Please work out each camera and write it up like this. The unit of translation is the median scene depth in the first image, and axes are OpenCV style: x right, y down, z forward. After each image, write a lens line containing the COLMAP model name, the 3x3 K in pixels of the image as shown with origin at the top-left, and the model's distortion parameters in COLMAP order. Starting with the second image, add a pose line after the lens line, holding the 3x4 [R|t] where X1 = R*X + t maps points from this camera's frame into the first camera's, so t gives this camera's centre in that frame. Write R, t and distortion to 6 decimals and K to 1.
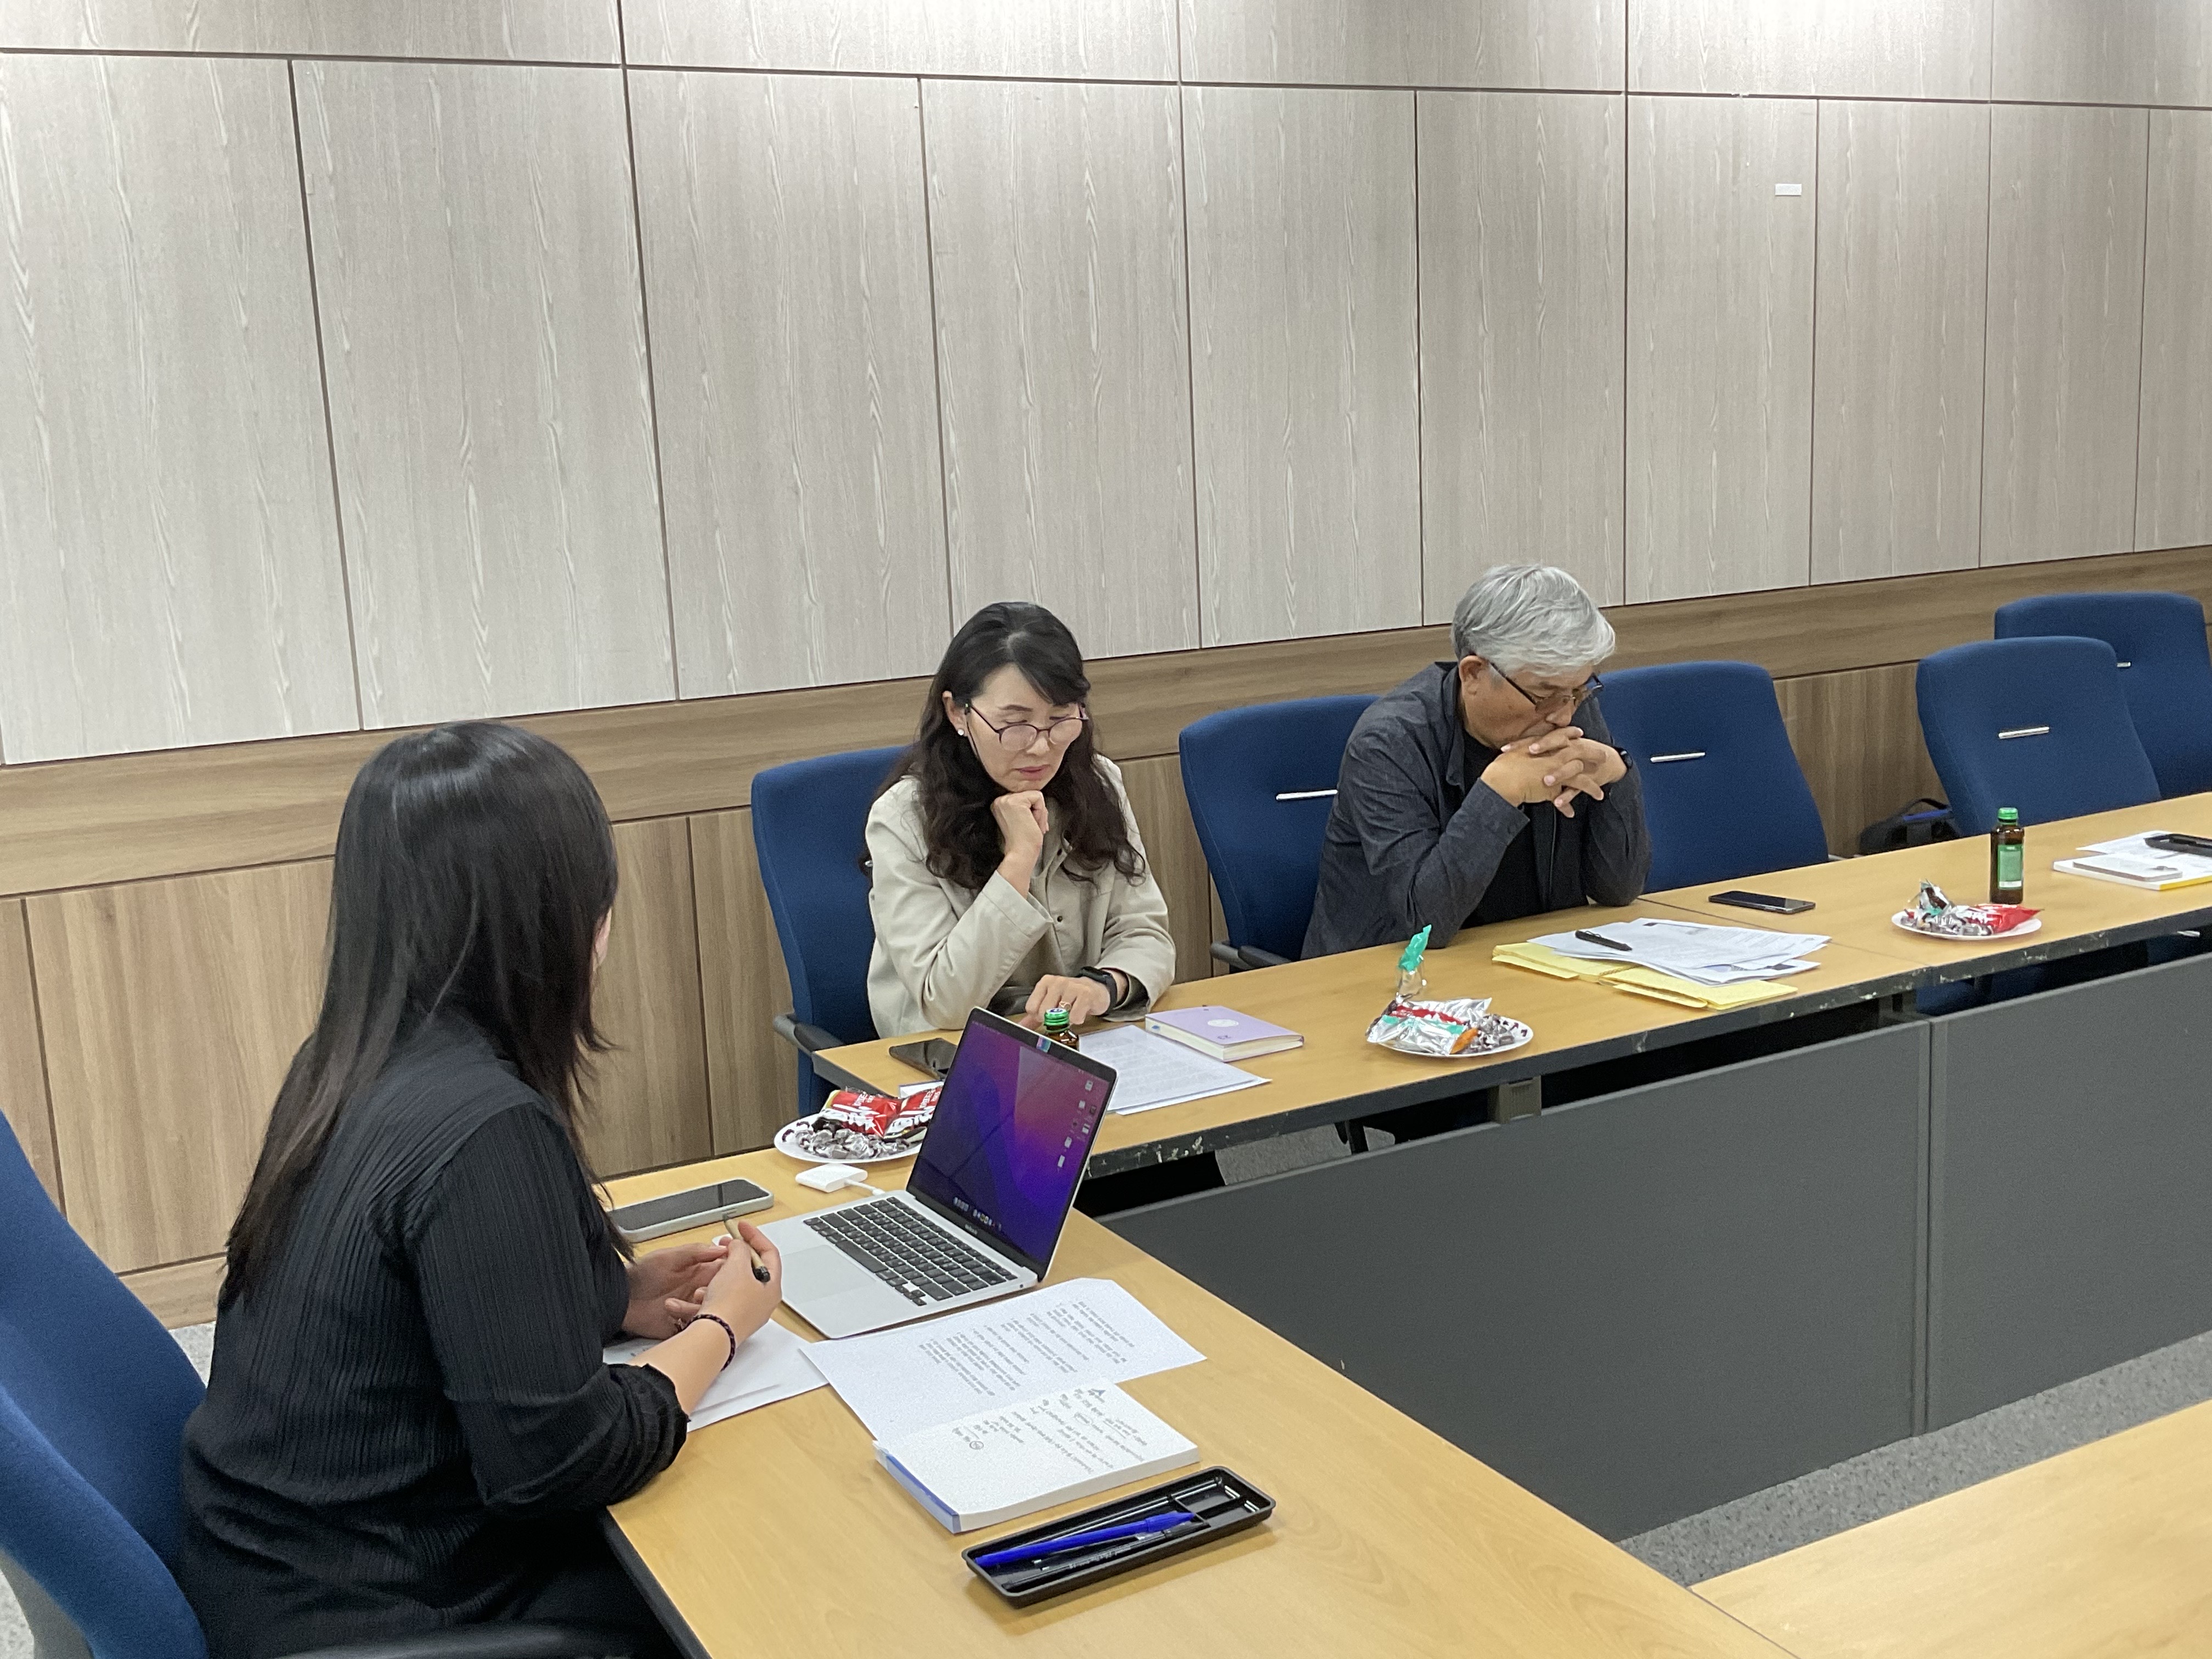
lens RADIAL K [[2217.9, 0, 1106.0], [0, 2217.9, 829.5], [0, 0, 1]] dist [0.090378, -0.196202]
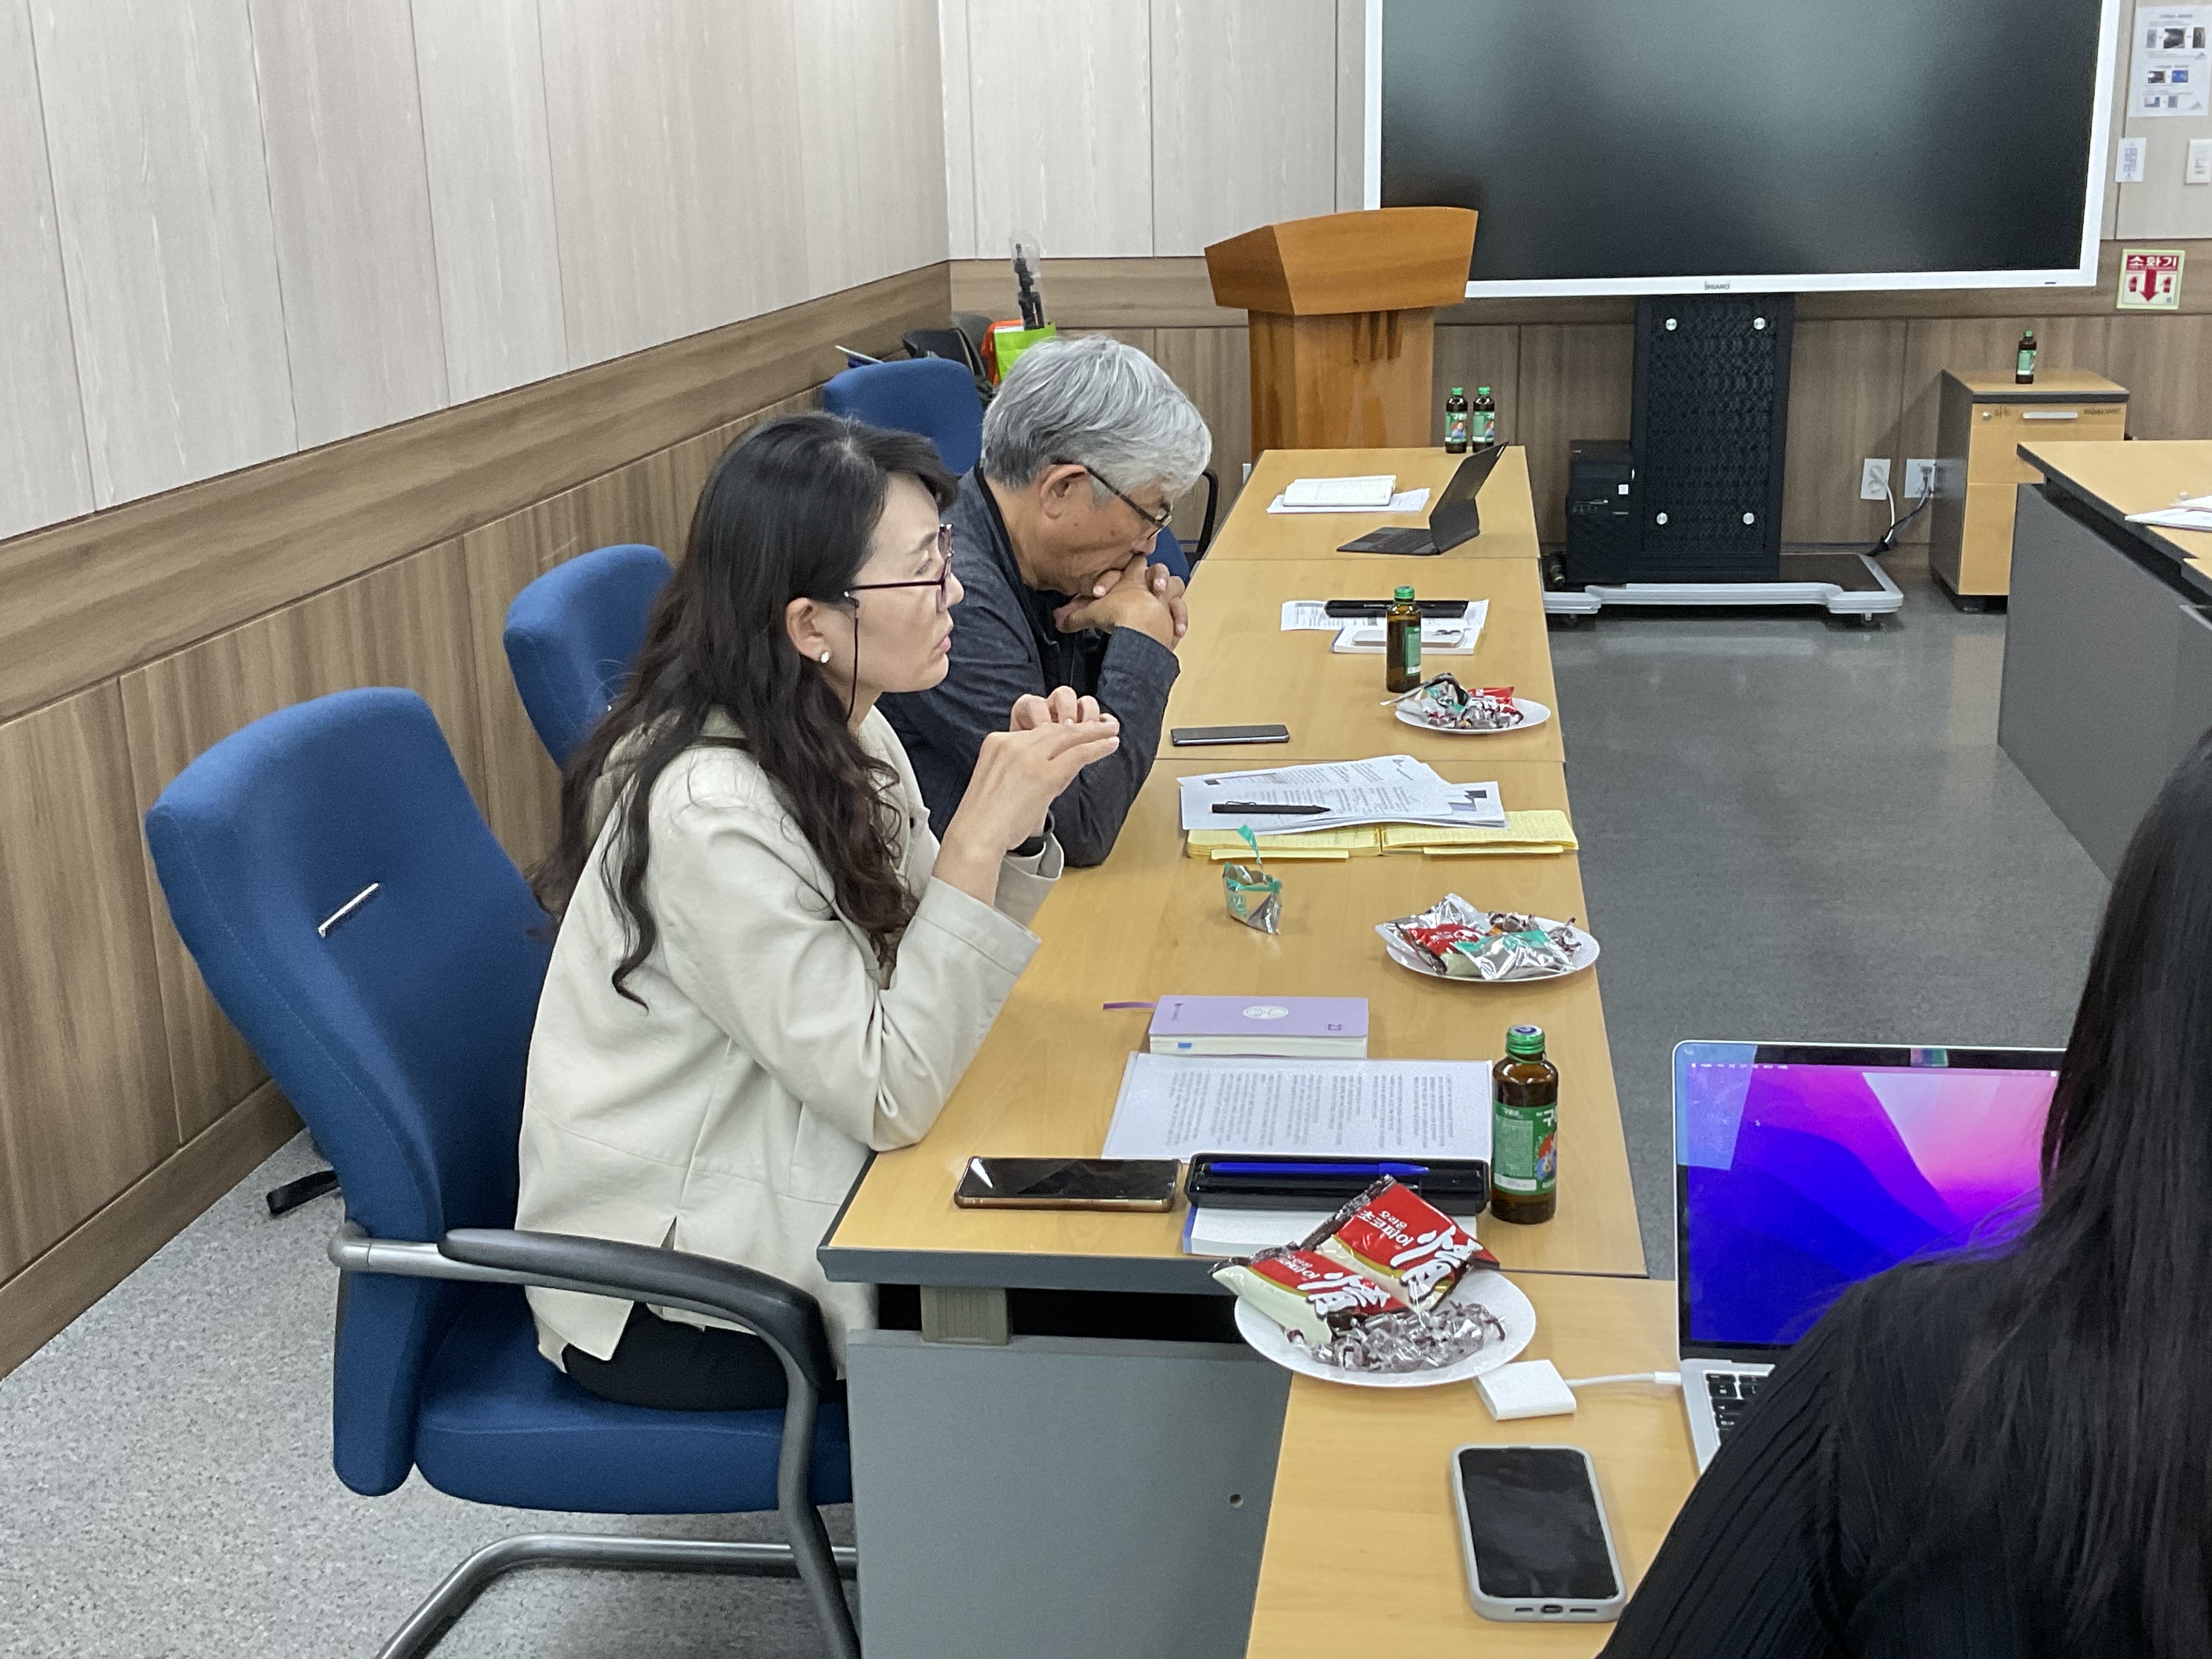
lens RADIAL K [[2506.7, 0, 1106.0], [0, 2506.7, 829.5], [0, 0, 1]] dist [0.135102, -0.344040]
pose [[0.601784, -0.194593, 0.774590, -0.512119], [0.142009, 0.980480, 0.135990, -0.073734], [-0.785932, 0.028162, 0.617671, 0.495408]]
